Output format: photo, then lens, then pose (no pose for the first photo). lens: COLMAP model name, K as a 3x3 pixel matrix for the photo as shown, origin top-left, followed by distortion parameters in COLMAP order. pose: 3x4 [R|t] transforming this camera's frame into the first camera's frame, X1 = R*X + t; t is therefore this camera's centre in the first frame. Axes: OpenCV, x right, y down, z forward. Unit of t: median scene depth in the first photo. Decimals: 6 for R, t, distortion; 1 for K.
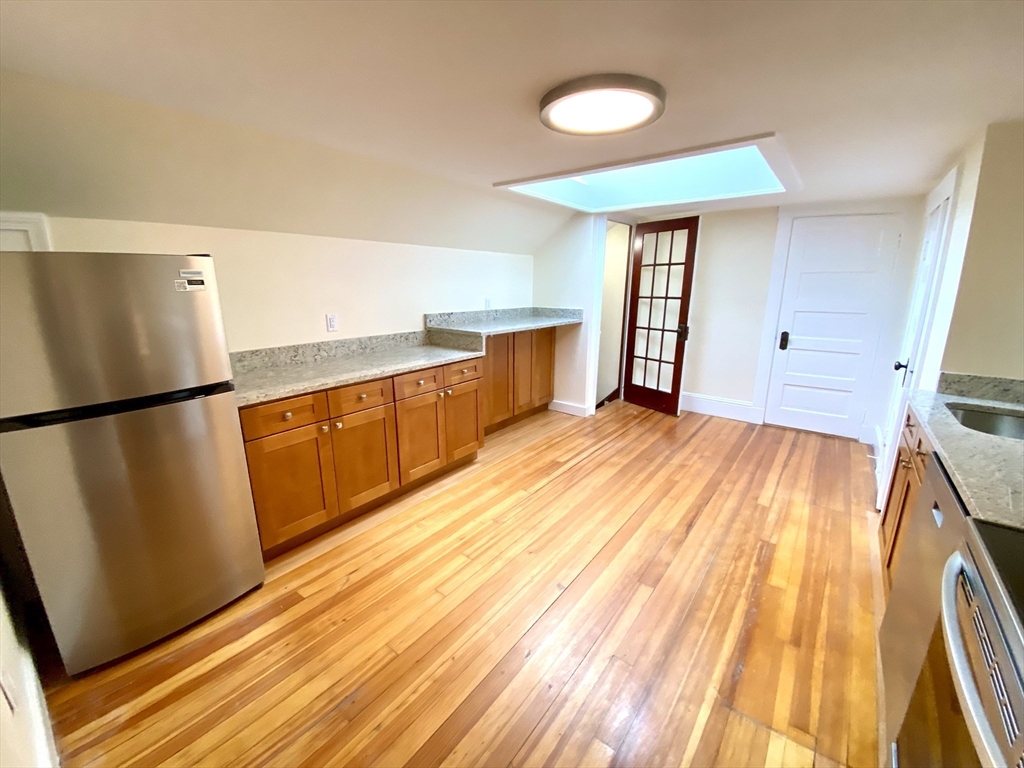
lens RADIAL K [[414.2, 0, 509.0], [0, 414.2, 382.6], [0, 0, 1]] dist [-0.001331, -0.000450]
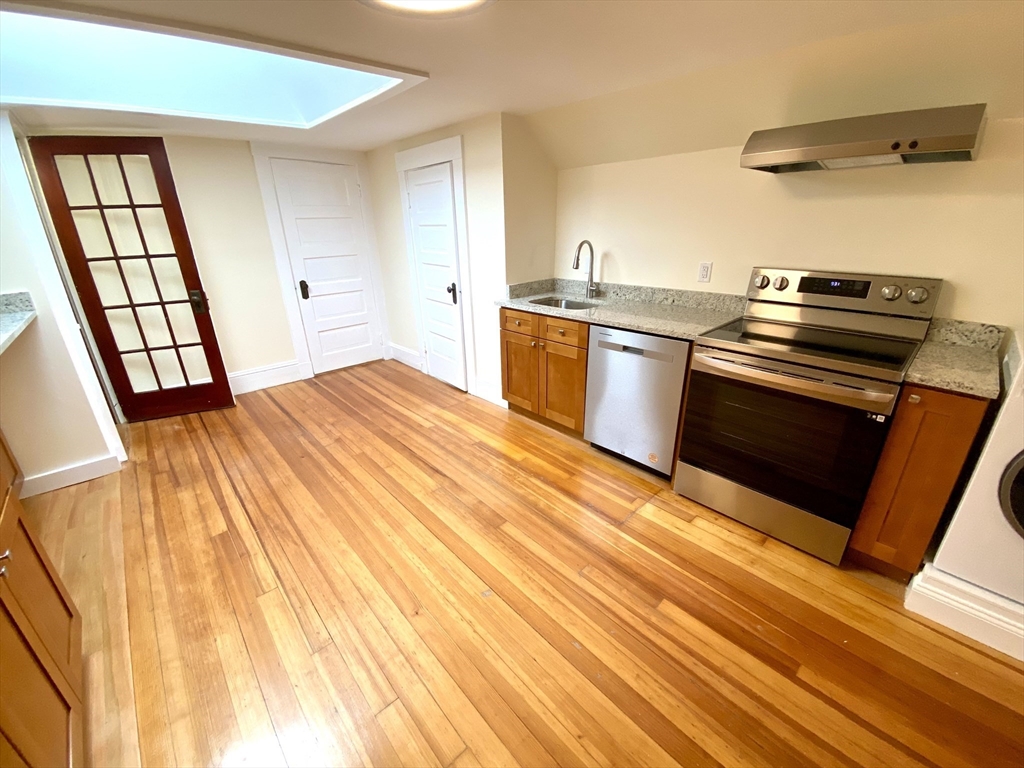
lens RADIAL K [[414.2, 0, 509.0], [0, 414.2, 382.6], [0, 0, 1]] dist [-0.001331, -0.000450]
pose [[0.147327, -0.357639, 0.922166, -0.289803], [0.249555, 0.915616, 0.315229, -0.097751], [-0.957088, 0.183689, 0.224145, 0.385926]]
